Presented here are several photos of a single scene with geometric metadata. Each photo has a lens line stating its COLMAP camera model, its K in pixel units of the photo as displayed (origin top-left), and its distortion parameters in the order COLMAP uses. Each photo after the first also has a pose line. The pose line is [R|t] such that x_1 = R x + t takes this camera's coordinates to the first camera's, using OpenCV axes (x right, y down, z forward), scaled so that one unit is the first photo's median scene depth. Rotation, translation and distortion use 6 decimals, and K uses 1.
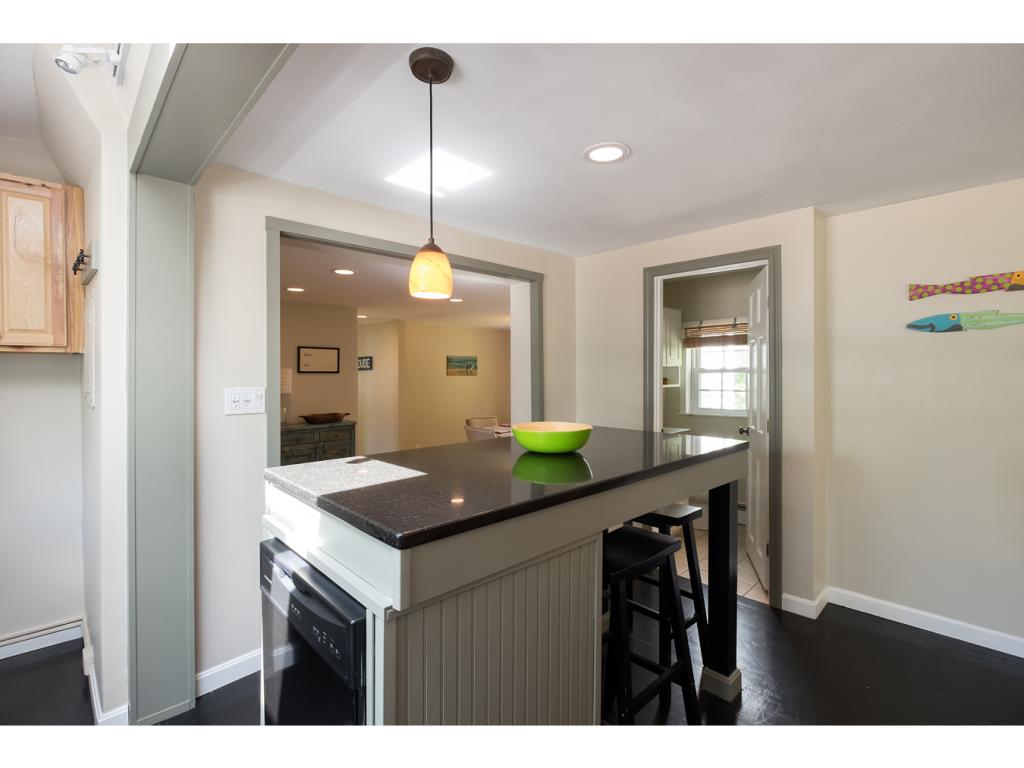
lens RADIAL K [[474.1, 0, 511.1], [0, 474.1, 378.8], [0, 0, 1]] dist [-0.004343, -0.000435]
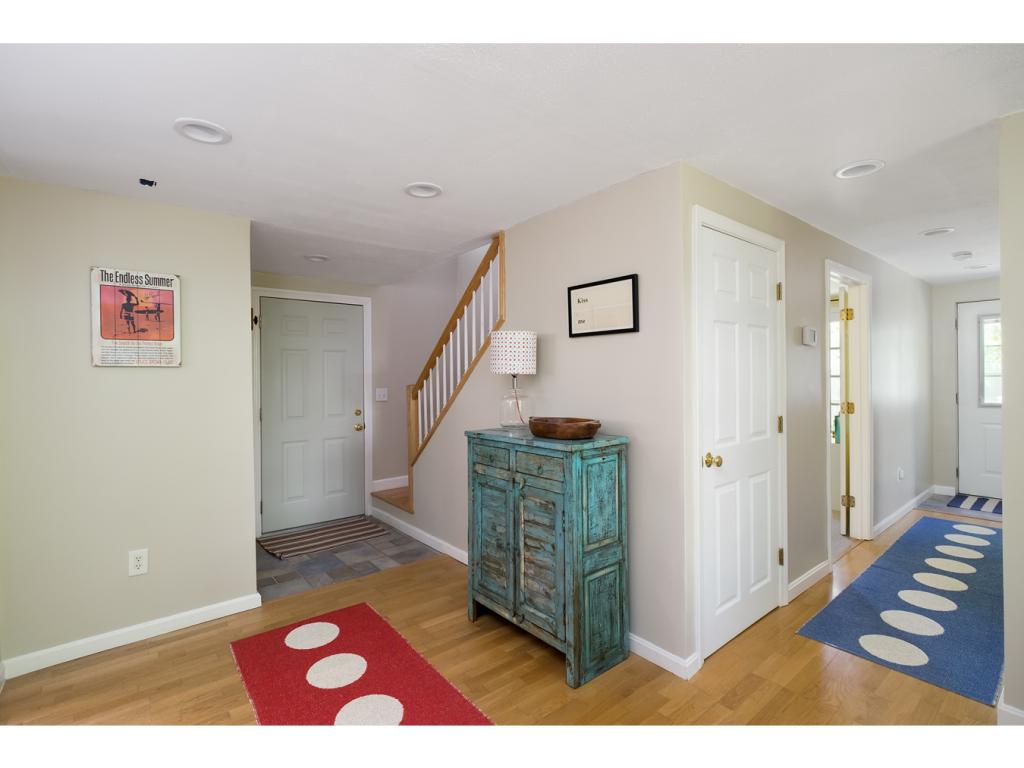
lens RADIAL K [[474.1, 0, 511.1], [0, 474.1, 378.8], [0, 0, 1]] dist [-0.004343, -0.000435]
pose [[-0.085108, 0.005093, -0.996359, 0.087478], [-0.002728, 0.999982, 0.005345, 0.031282], [0.996368, 0.003172, -0.085093, 0.976077]]
